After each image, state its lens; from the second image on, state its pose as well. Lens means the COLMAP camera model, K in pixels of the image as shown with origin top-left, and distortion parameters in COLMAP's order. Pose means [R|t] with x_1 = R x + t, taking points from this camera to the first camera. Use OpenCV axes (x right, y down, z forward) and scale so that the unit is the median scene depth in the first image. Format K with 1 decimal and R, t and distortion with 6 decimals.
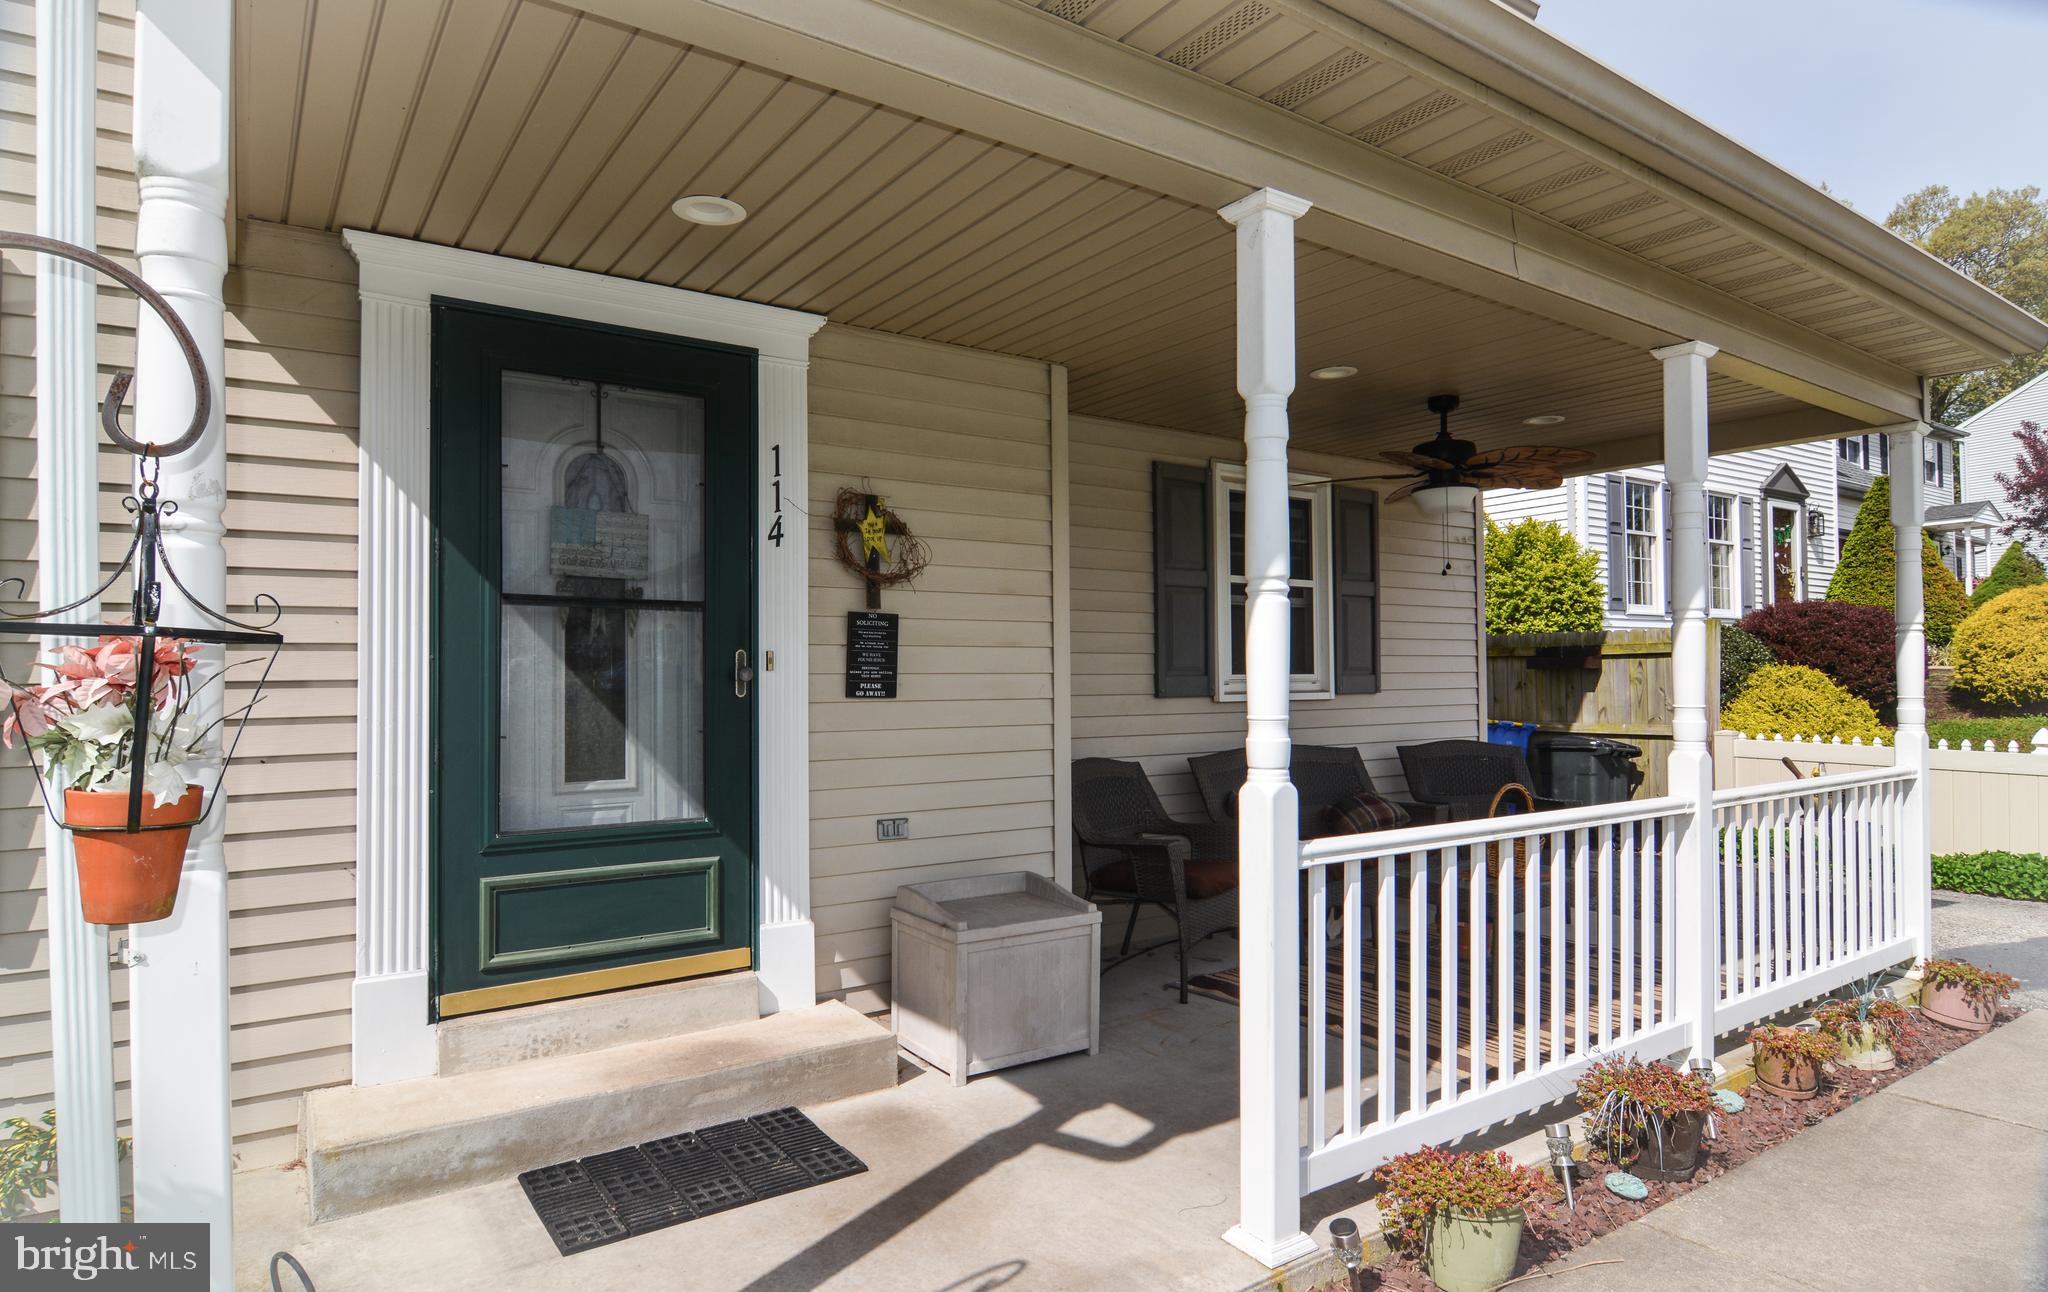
lens RADIAL K [[1111.1, 0, 1024.0], [0, 1111.1, 646.0], [0, 0, 1]] dist [-0.000669, -0.000038]
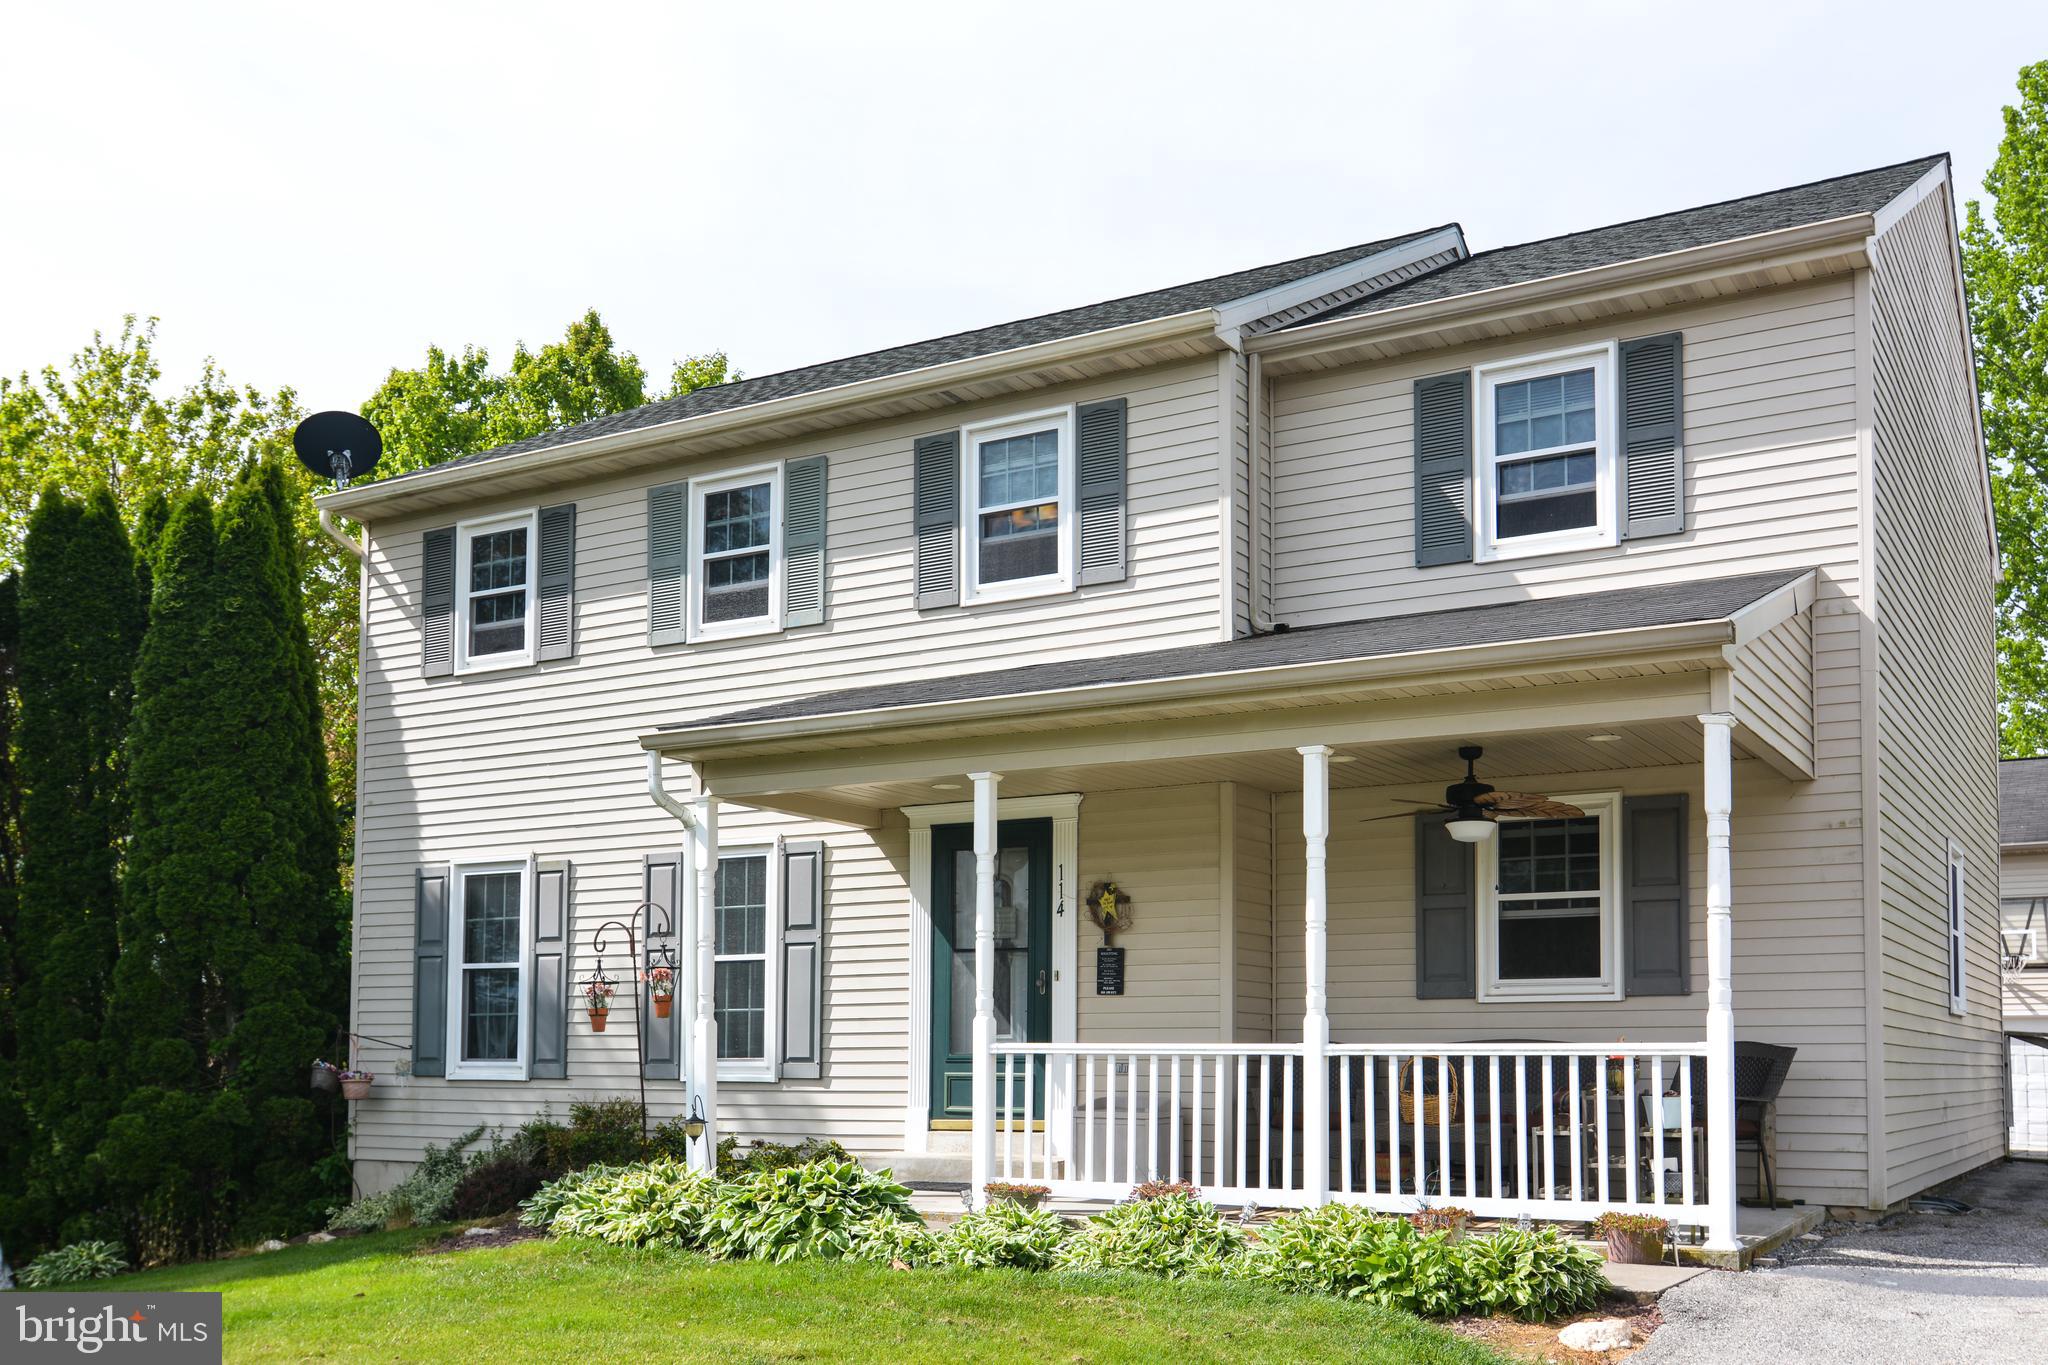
lens RADIAL K [[1914.5, 0, 1024.0], [0, 1914.5, 682.5], [0, 0, 1]] dist [0.004660, 0.002096]
pose [[0.397726, -0.165891, -0.902383, 2.725474], [0.021846, 0.984952, -0.171442, 0.077390], [0.917244, 0.048473, 0.395365, -0.394533]]
